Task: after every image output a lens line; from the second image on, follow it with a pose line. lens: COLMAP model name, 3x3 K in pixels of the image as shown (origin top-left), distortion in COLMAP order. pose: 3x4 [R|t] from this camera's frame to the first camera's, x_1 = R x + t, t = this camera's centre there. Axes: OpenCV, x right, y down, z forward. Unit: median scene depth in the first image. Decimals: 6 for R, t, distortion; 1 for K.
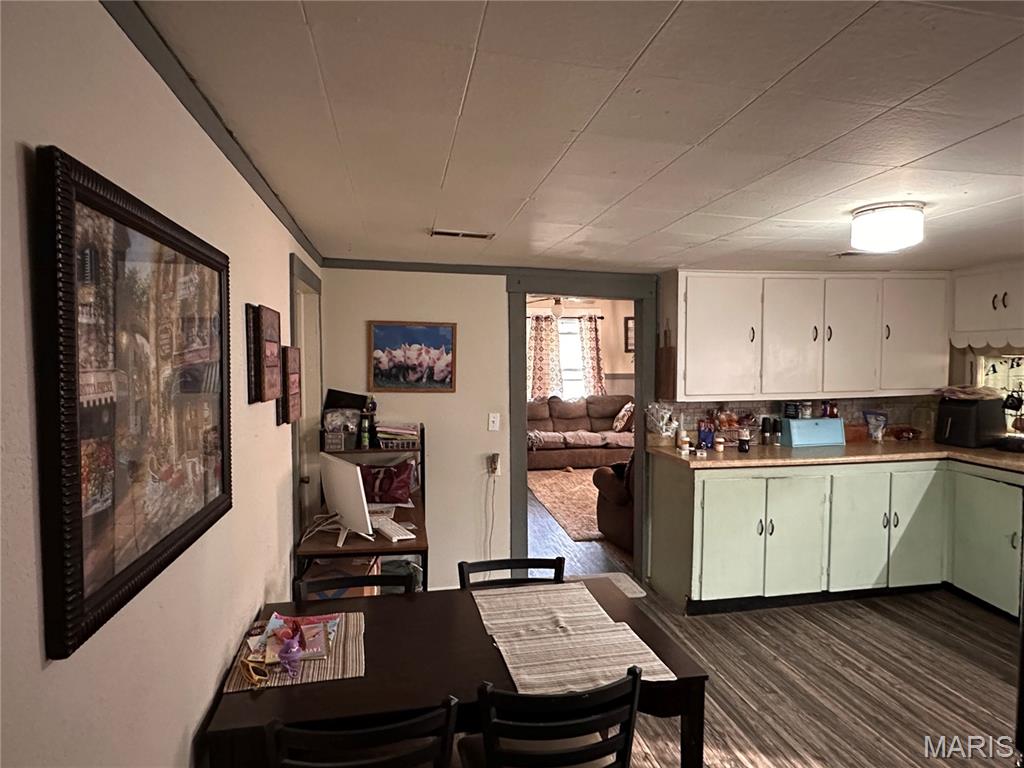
lens RADIAL K [[606.8, 0, 504.5], [0, 606.8, 380.5], [0, 0, 1]] dist [-0.004560, 0.001678]
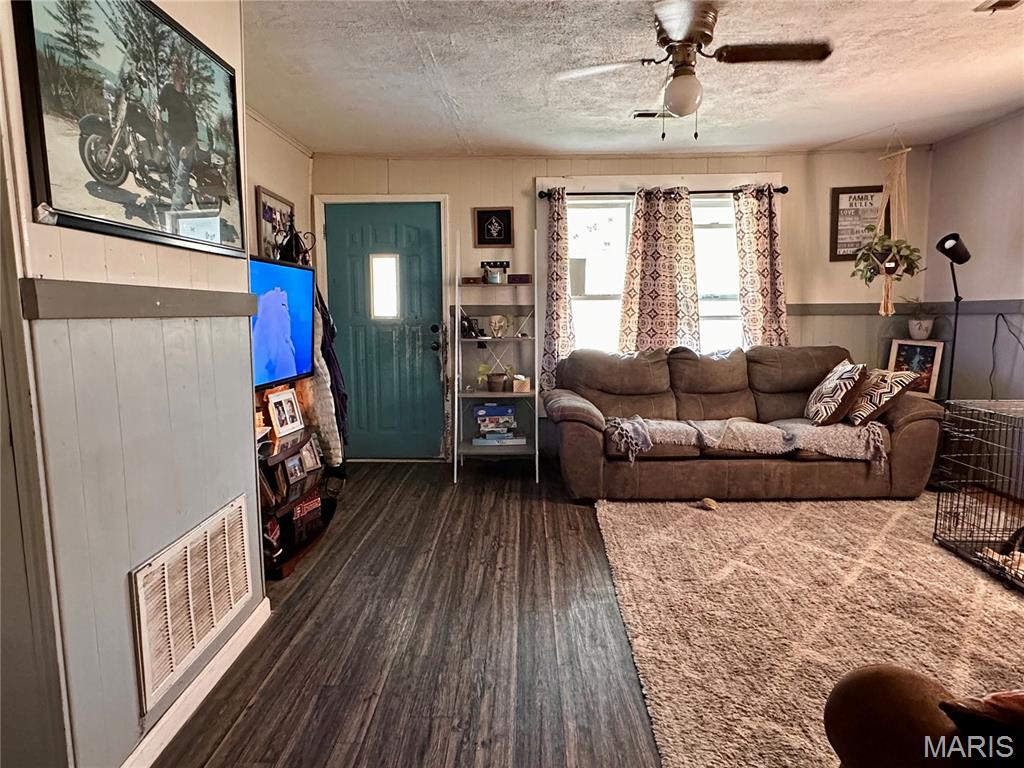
lens RADIAL K [[606.8, 0, 511.4], [0, 606.8, 383.0], [0, 0, 1]] dist [-0.004560, 0.001678]
pose [[0.977720, 0.011849, -0.209578, 0.051353], [0.002153, 0.997787, 0.066458, 0.021540], [0.209901, -0.065428, 0.975531, 0.483843]]
